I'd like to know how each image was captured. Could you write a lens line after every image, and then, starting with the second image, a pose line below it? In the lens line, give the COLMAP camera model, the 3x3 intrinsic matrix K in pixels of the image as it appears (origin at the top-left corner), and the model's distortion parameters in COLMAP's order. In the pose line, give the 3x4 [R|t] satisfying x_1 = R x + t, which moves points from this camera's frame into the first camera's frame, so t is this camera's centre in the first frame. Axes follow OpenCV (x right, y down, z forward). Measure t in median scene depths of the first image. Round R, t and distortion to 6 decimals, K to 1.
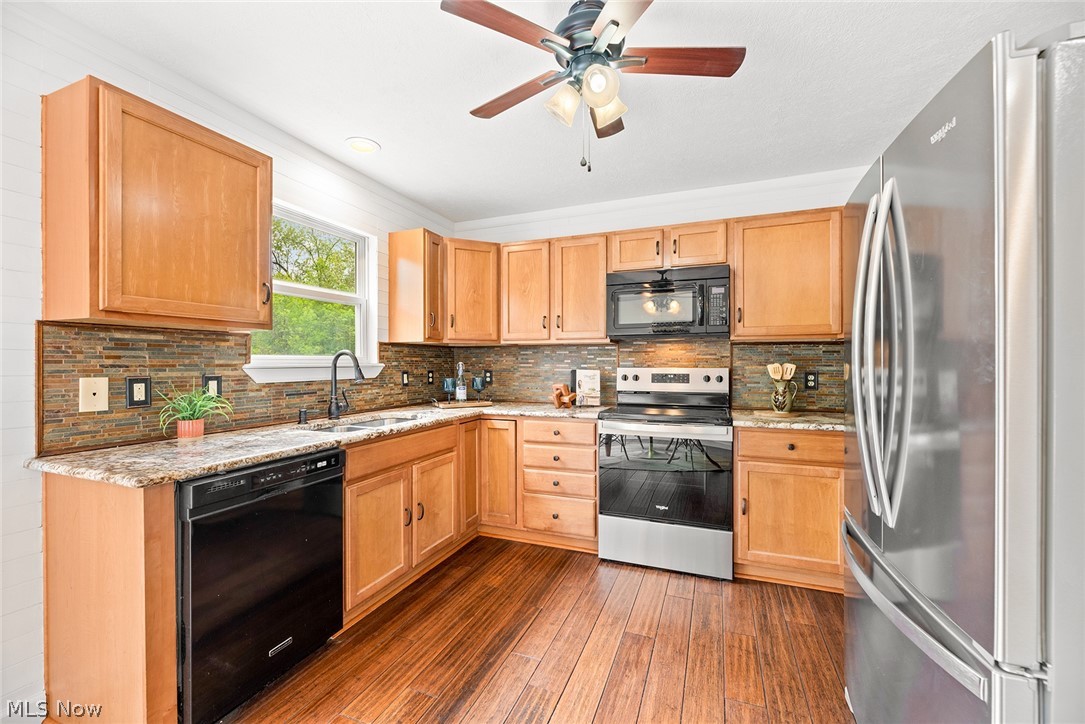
lens RADIAL K [[439.2, 0, 542.5], [0, 439.2, 363.3], [0, 0, 1]] dist [-0.003493, -0.000222]
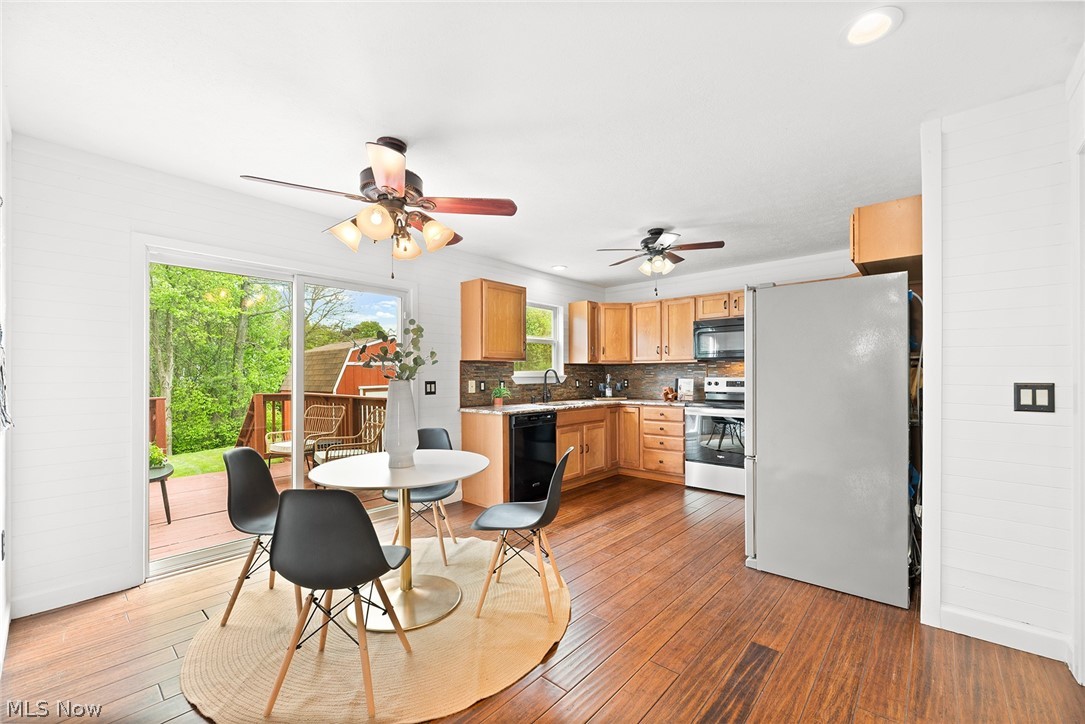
lens RADIAL K [[439.2, 0, 543.1], [0, 439.2, 374.5], [0, 0, 1]] dist [-0.003493, -0.000222]
pose [[0.938692, -0.002594, -0.344747, 0.213485], [0.002371, 0.999997, -0.001070, -0.000085], [0.344749, 0.000187, 0.938695, -0.901422]]
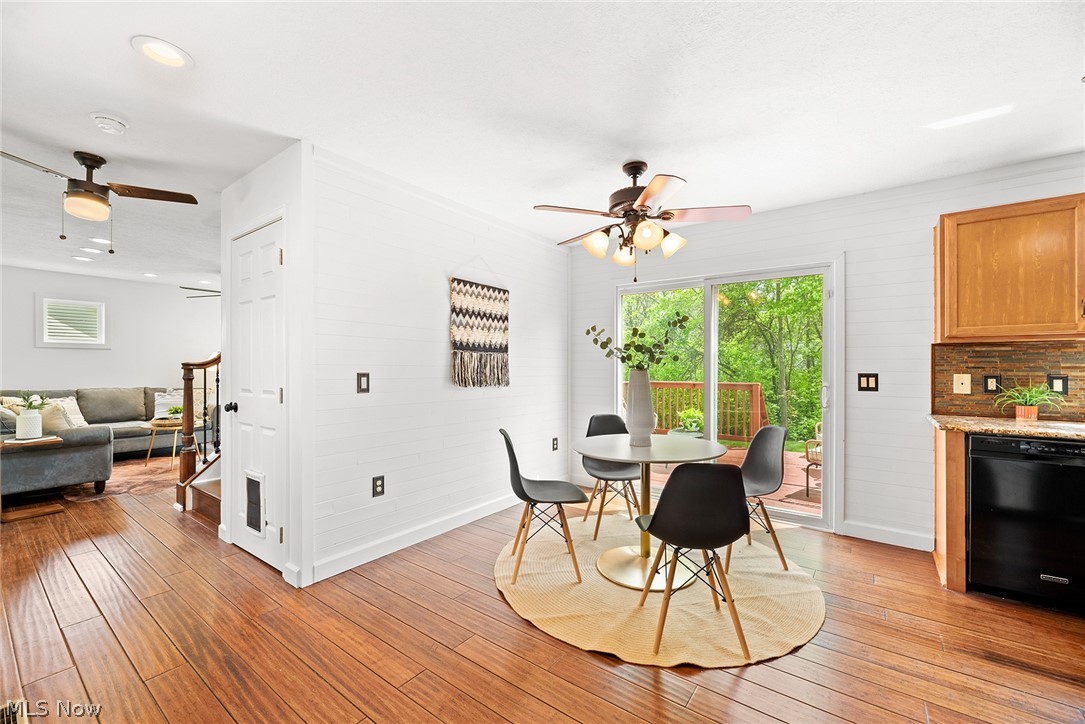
lens RADIAL K [[439.2, 0, 542.1], [0, 439.2, 366.0], [0, 0, 1]] dist [-0.003493, -0.000222]
pose [[-0.258909, 0.000050, -0.965902, 0.685487], [-0.001539, 0.999999, 0.000464, 0.001594], [0.965900, 0.001607, -0.258909, -0.100018]]
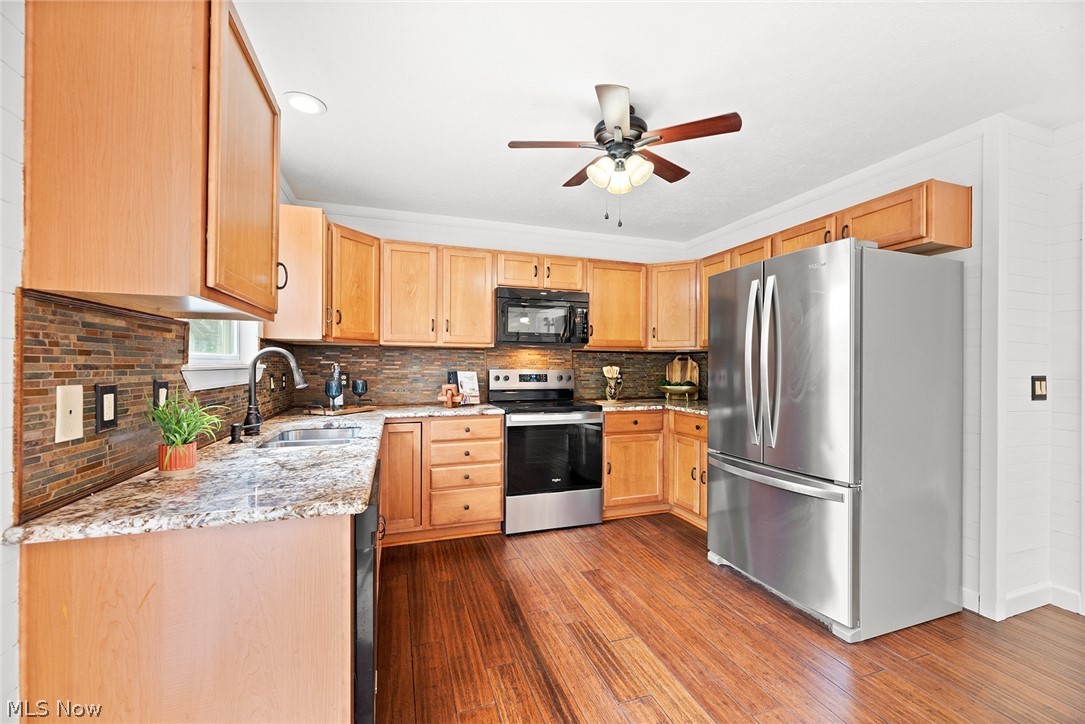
lens RADIAL K [[439.2, 0, 541.0], [0, 439.2, 367.0], [0, 0, 1]] dist [-0.003493, -0.000222]
pose [[0.763883, 0.002503, 0.645349, -0.582234], [-0.004835, 0.999987, 0.001844, 0.001472], [-0.645336, -0.004529, 0.763885, 0.065572]]
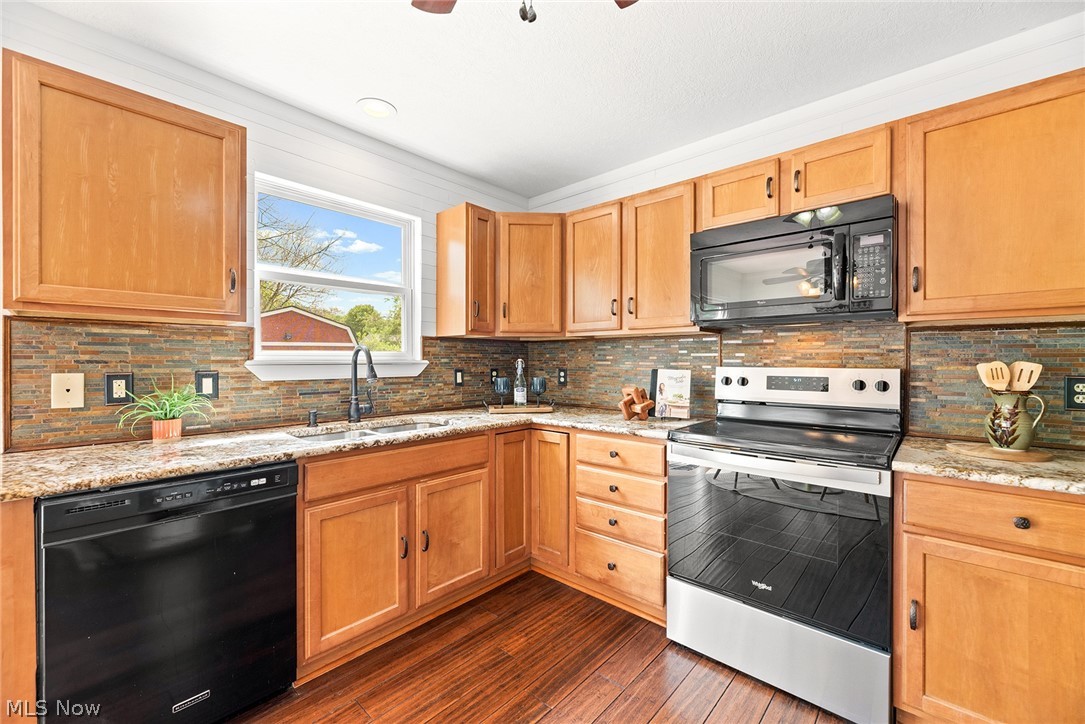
lens RADIAL K [[439.2, 0, 542.0], [0, 439.2, 361.4], [0, 0, 1]] dist [-0.003493, -0.000222]
pose [[0.936477, 0.003048, -0.350716, 0.196900], [-0.002719, 0.999995, 0.001430, 0.000932], [0.350719, -0.000386, 0.936481, 0.290430]]
